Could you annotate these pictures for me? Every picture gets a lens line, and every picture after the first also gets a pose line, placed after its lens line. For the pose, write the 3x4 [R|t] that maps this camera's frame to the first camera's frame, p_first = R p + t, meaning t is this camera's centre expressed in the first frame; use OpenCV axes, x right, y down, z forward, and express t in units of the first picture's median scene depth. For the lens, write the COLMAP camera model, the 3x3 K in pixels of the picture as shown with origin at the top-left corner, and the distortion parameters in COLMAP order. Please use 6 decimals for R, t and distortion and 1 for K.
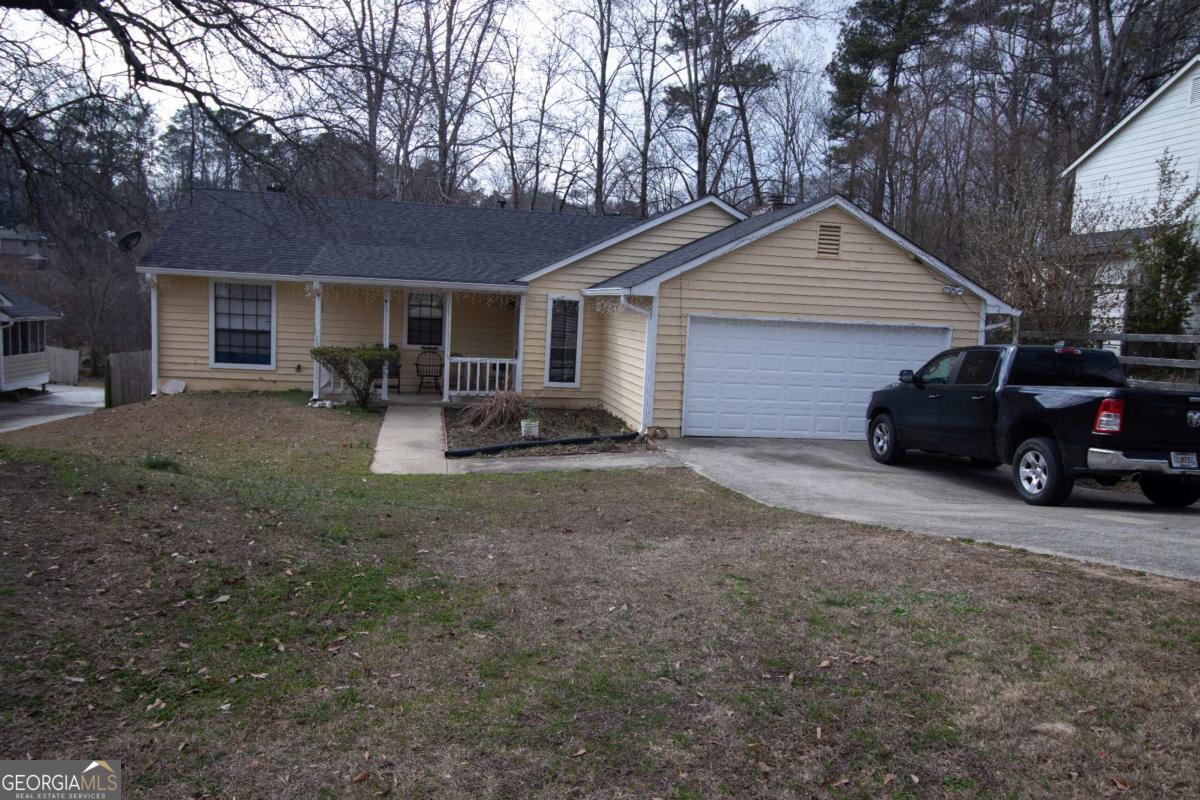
lens RADIAL K [[906.0, 0, 600.0], [0, 906.0, 400.0], [0, 0, 1]] dist [0.016698, -0.001095]
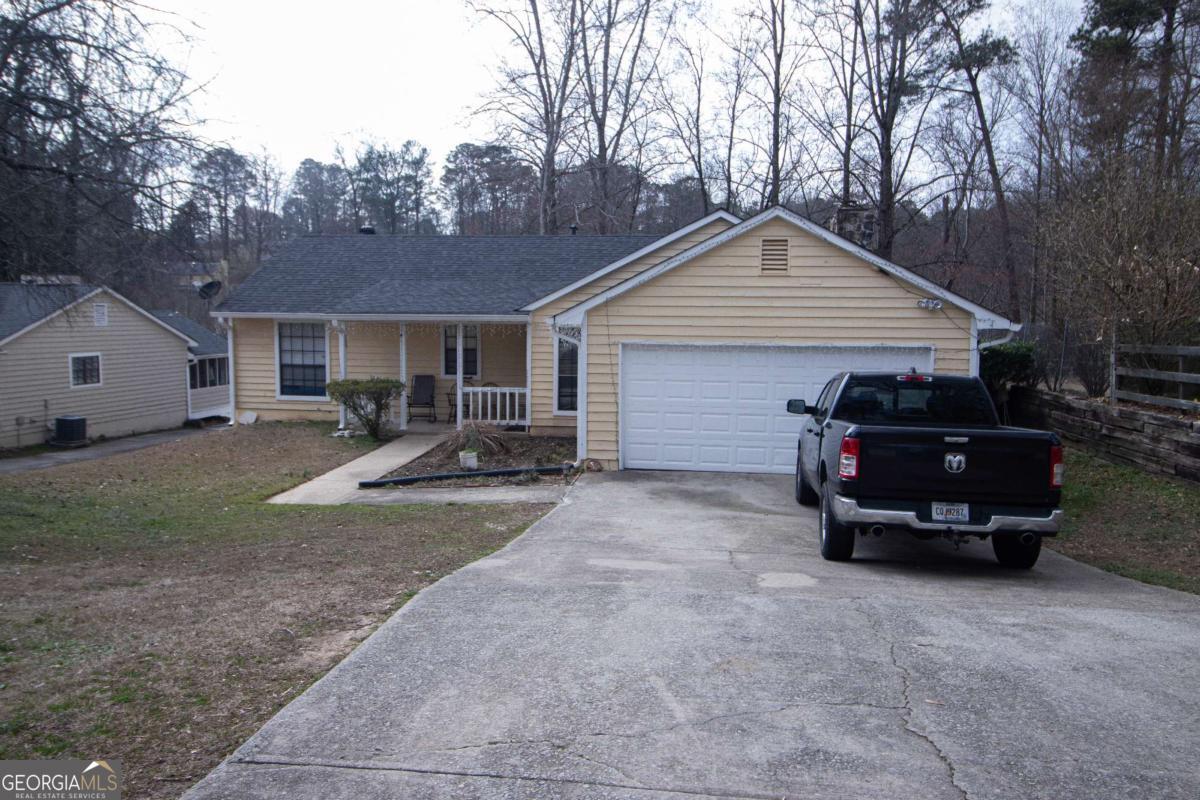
lens RADIAL K [[944.5, 0, 600.0], [0, 944.5, 400.0], [0, 0, 1]] dist [0.004190, -0.000059]
pose [[0.946432, -0.010661, -0.322728, 0.331771], [0.004409, 0.999788, -0.020098, -0.010920], [0.322874, 0.017598, 0.946278, 0.041869]]
